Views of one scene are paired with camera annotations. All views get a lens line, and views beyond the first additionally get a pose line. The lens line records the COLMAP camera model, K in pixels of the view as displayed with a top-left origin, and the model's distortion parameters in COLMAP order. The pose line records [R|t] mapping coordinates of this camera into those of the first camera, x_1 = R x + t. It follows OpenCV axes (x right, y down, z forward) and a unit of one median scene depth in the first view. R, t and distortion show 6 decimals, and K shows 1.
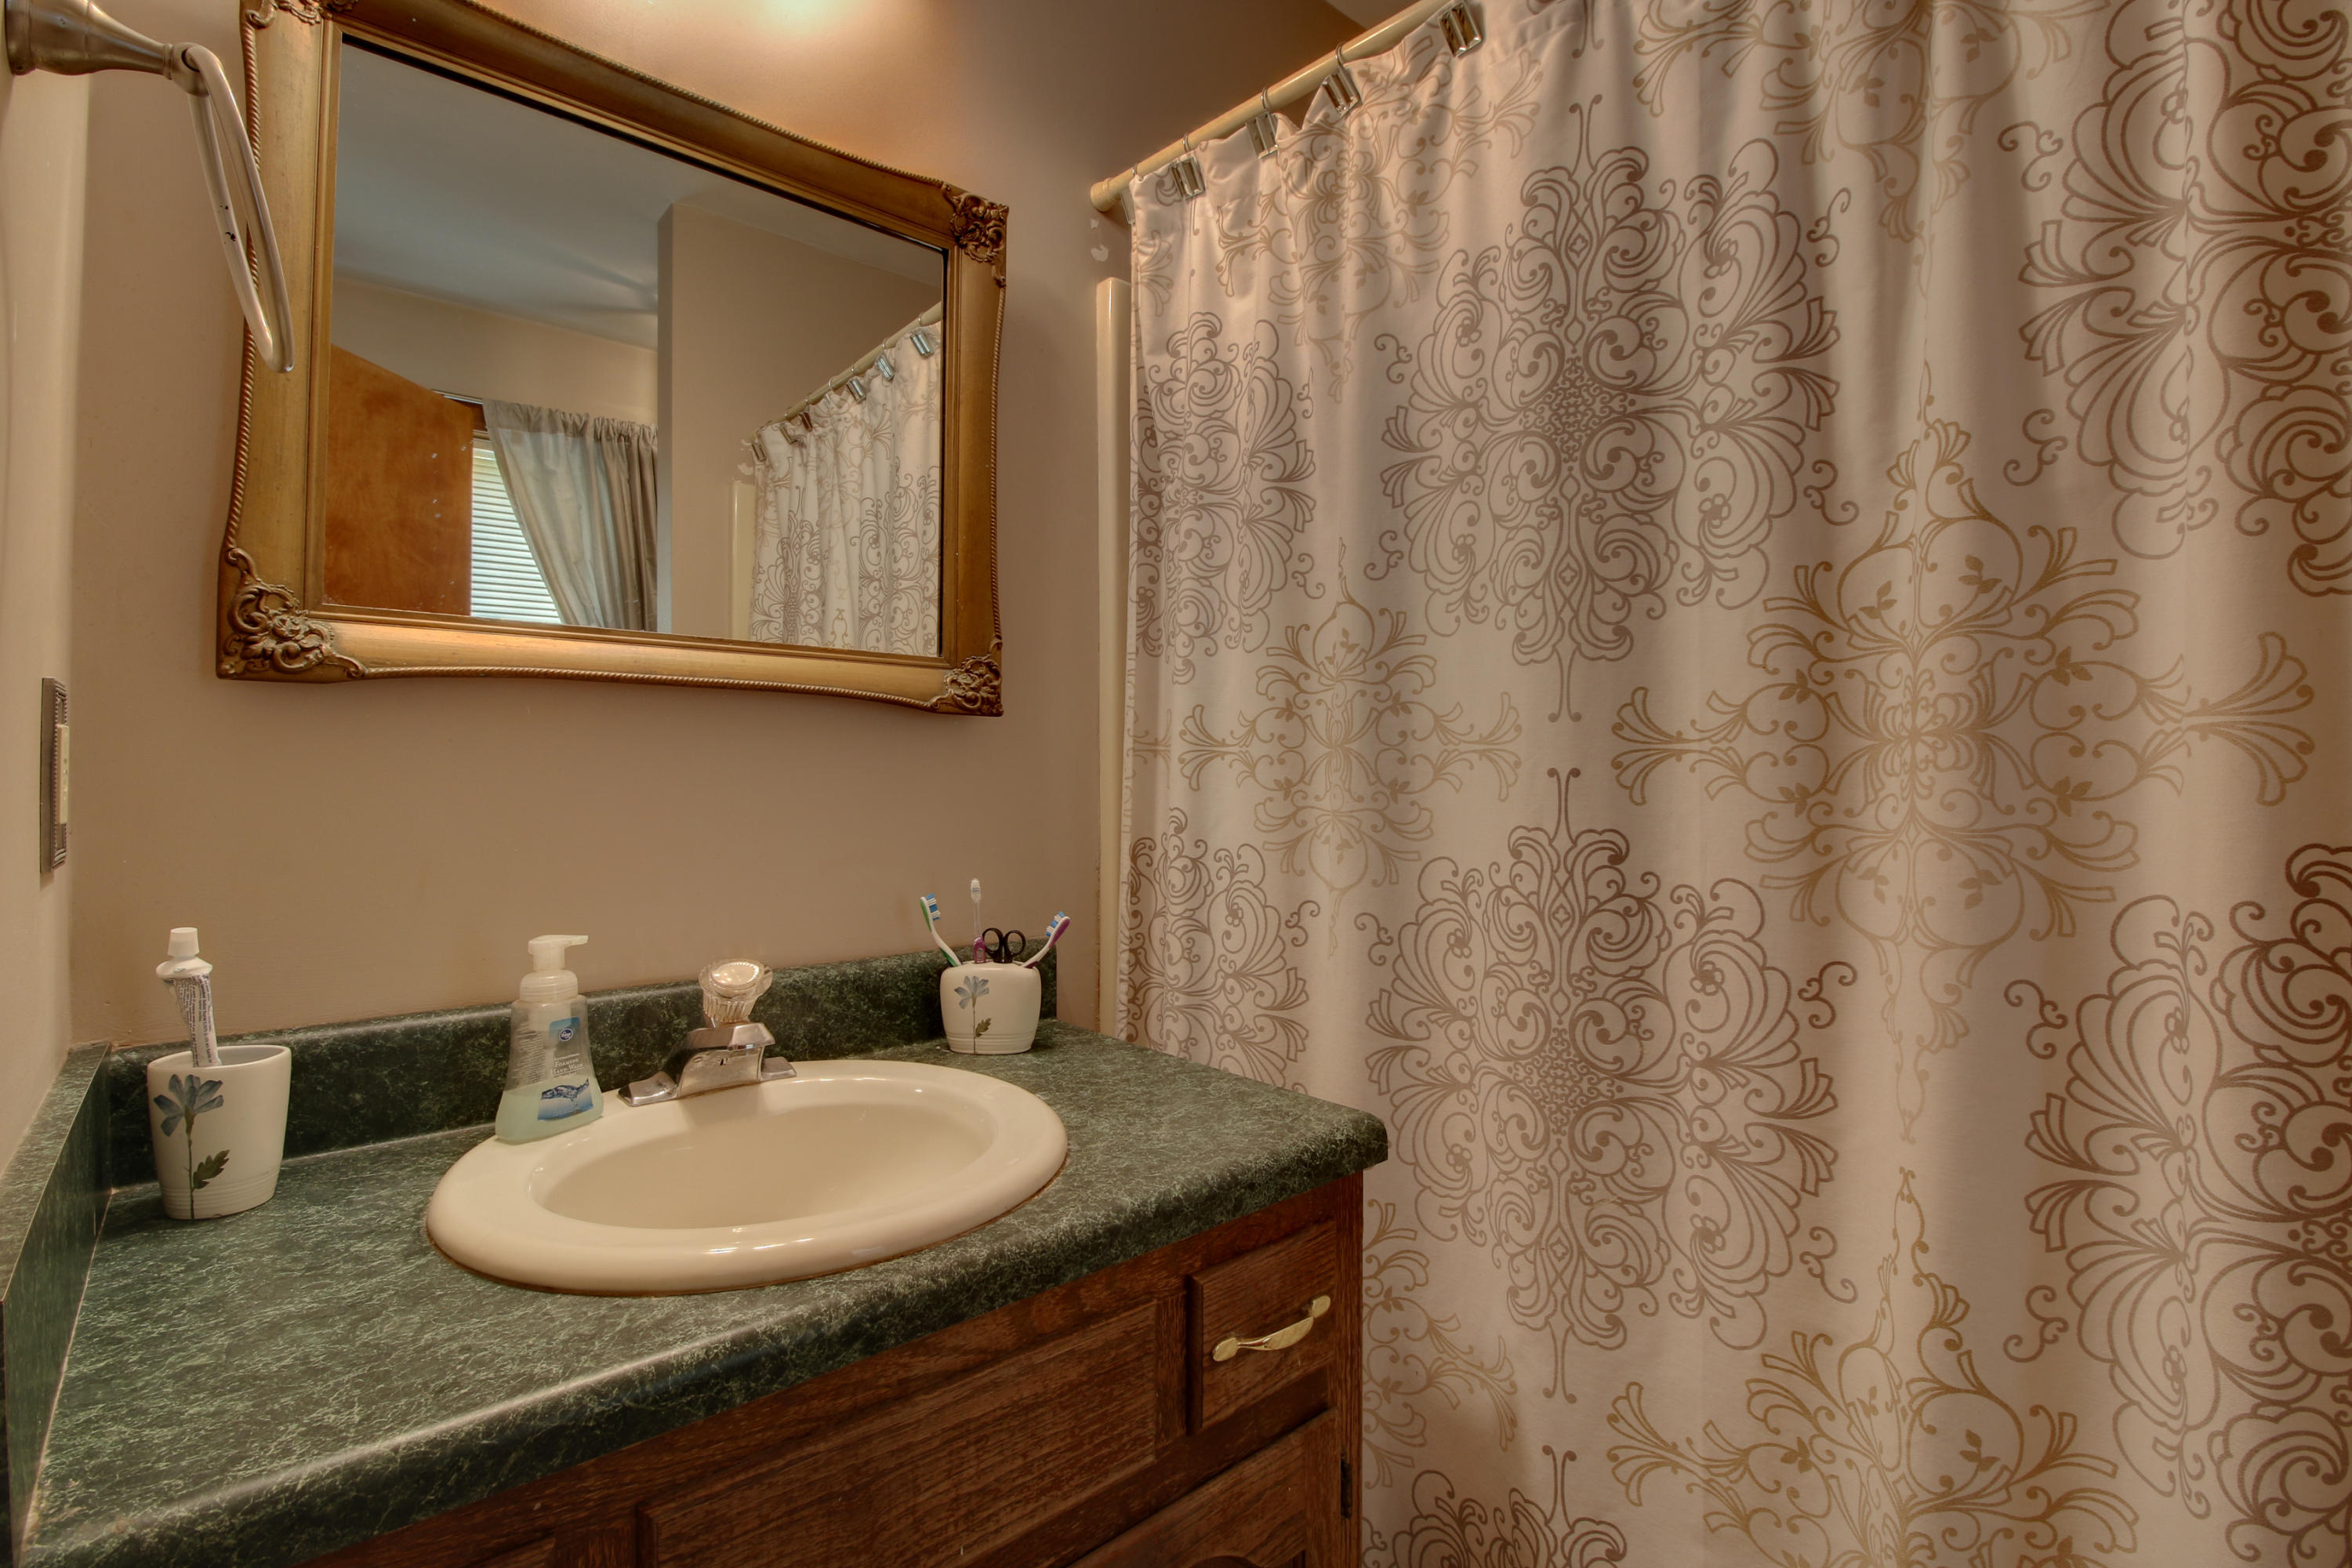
lens RADIAL K [[1091.0, 0, 1165.3], [0, 1091.0, 766.4], [0, 0, 1]] dist [-0.001720, -0.012151]
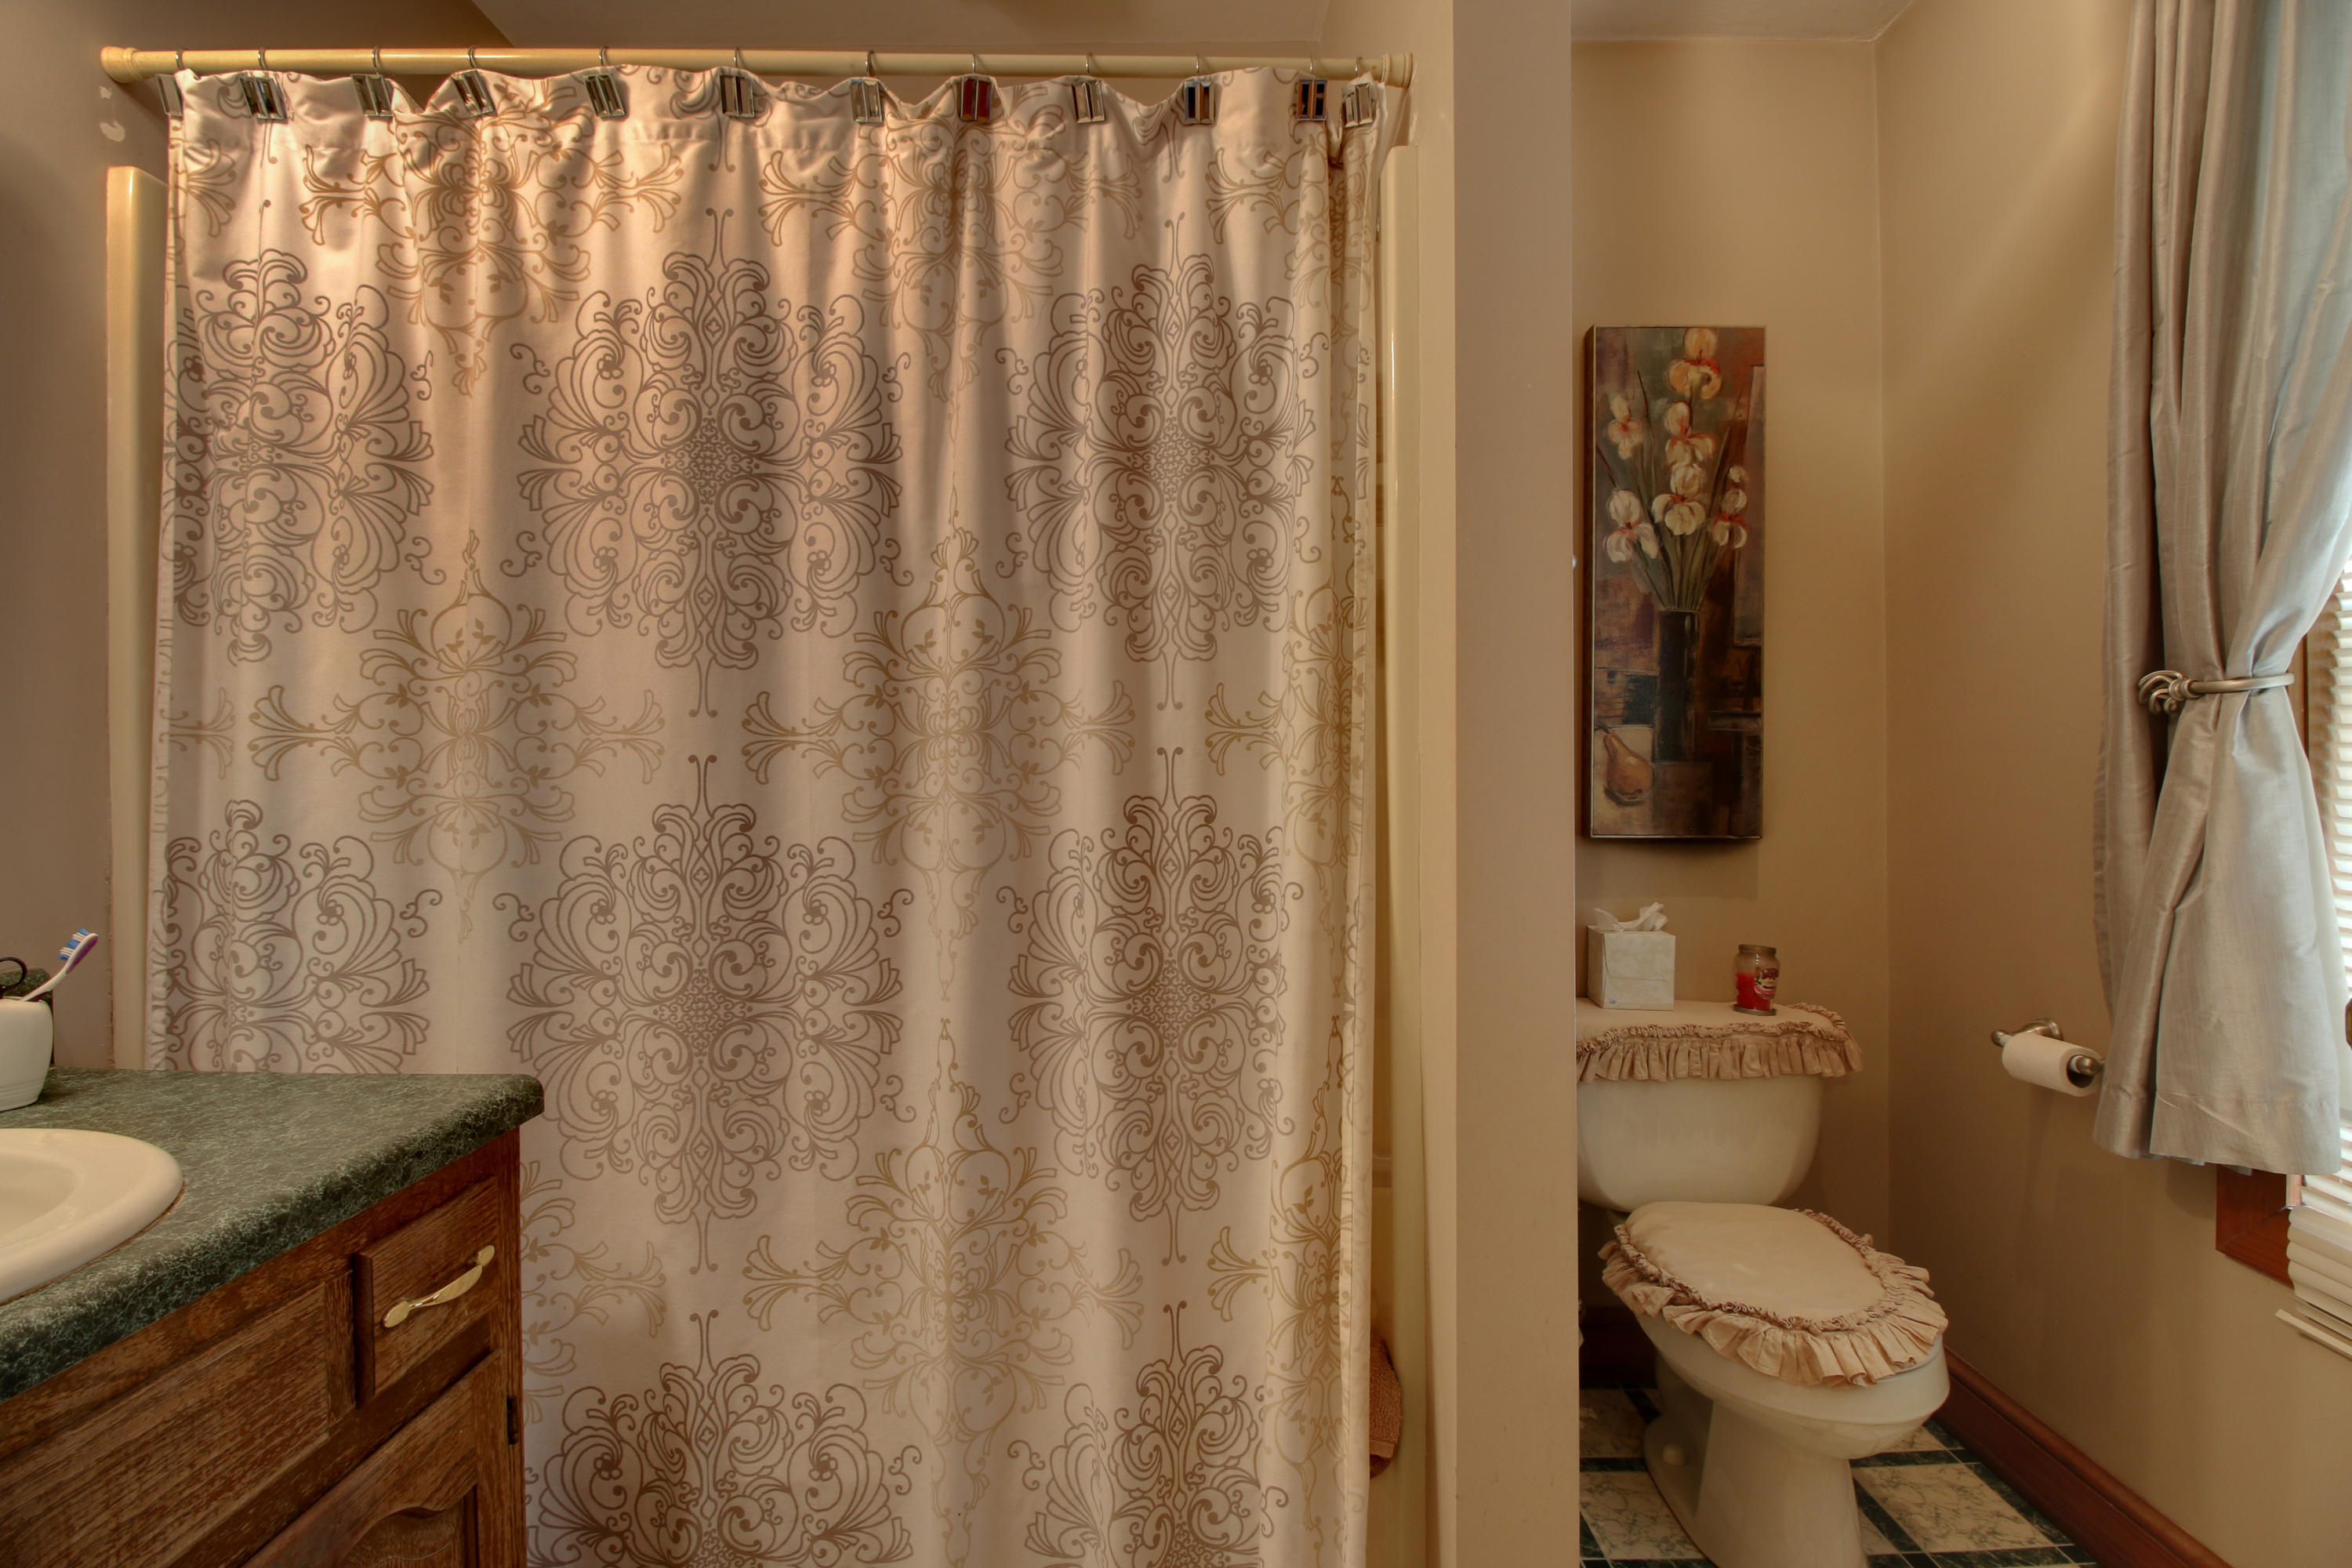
lens RADIAL K [[1091.0, 0, 1186.0], [0, 1091.0, 768.1], [0, 0, 1]] dist [-0.001720, -0.012151]
pose [[0.667453, -0.007478, 0.744615, -0.186573], [0.000055, 0.999950, 0.009994, 0.004094], [-0.744652, -0.006630, 0.667420, -0.221318]]
